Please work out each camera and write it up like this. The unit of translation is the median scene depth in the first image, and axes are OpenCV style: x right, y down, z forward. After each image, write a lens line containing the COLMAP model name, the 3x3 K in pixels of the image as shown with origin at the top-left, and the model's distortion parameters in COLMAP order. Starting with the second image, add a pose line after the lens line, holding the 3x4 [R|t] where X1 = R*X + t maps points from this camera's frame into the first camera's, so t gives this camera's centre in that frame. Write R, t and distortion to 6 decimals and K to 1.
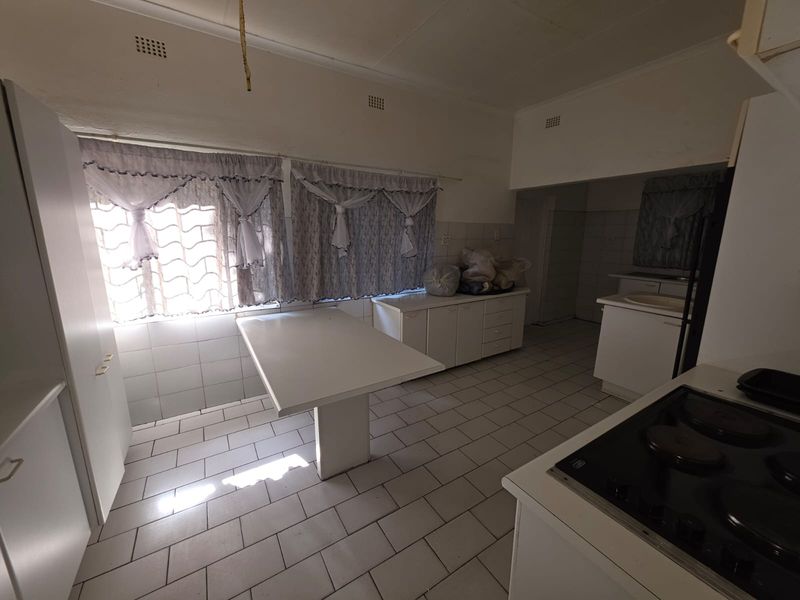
lens RADIAL K [[319.9, 0, 398.5], [0, 319.9, 298.8], [0, 0, 1]] dist [0.006267, 0.000245]
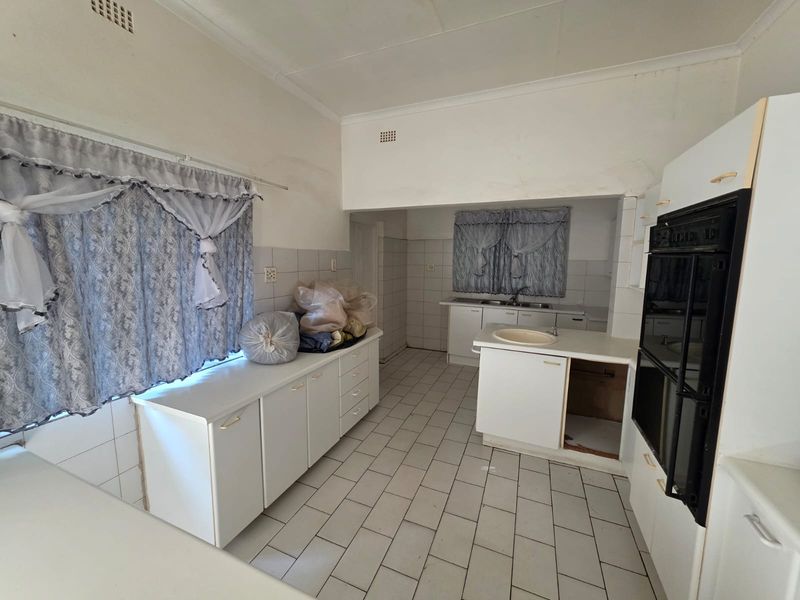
lens RADIAL K [[319.9, 0, 398.0], [0, 319.9, 297.8], [0, 0, 1]] dist [0.006267, 0.000245]
pose [[0.822137, -0.068846, 0.565112, -0.015989], [0.110865, 0.993018, -0.040311, -0.086807], [-0.558391, 0.095792, 0.824029, 0.338166]]
